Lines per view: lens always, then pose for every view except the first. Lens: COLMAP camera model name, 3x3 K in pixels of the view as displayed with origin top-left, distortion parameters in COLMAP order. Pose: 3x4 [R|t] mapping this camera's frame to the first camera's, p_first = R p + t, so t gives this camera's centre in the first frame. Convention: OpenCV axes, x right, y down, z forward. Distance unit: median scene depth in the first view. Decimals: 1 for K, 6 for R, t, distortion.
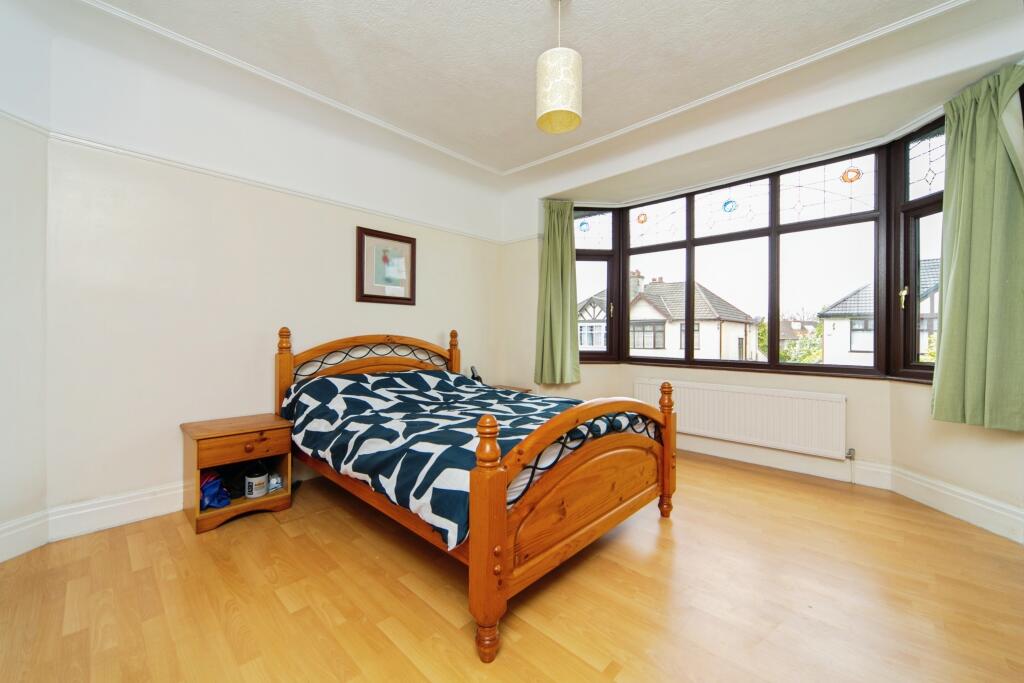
lens RADIAL K [[398.5, 0, 544.3], [0, 398.5, 332.7], [0, 0, 1]] dist [-0.007240, -0.000240]
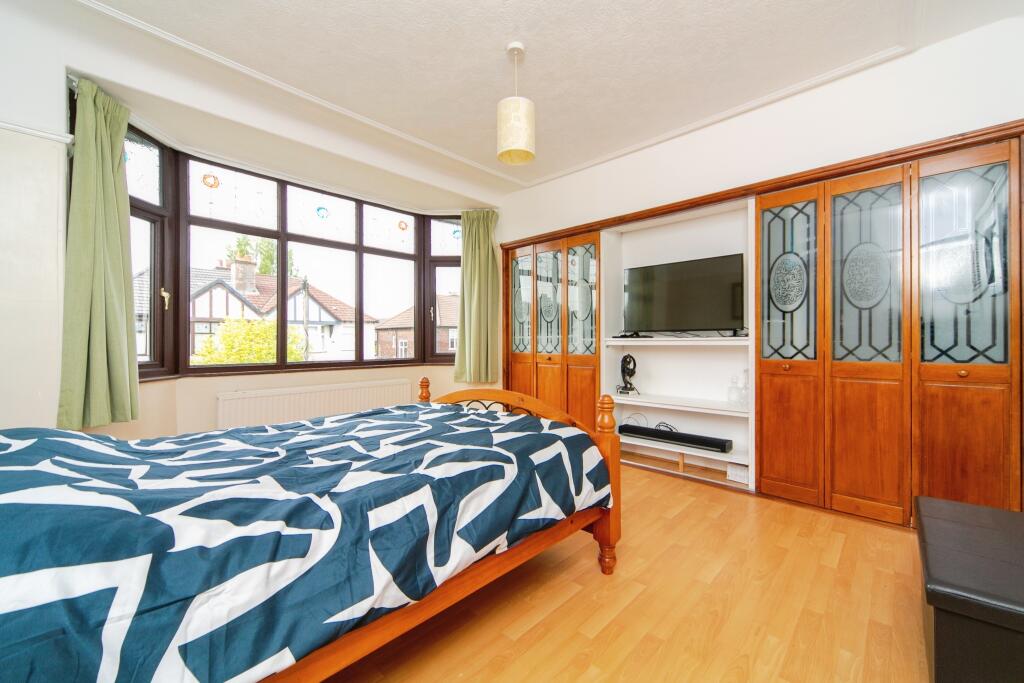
lens RADIAL K [[398.5, 0, 513.2], [0, 398.5, 338.9], [0, 0, 1]] dist [-0.007240, -0.000240]
pose [[0.045918, -0.002442, 0.998942, -0.651068], [-0.007303, 0.999969, 0.002780, 0.005642], [-0.998918, -0.007423, 0.045899, 0.540416]]
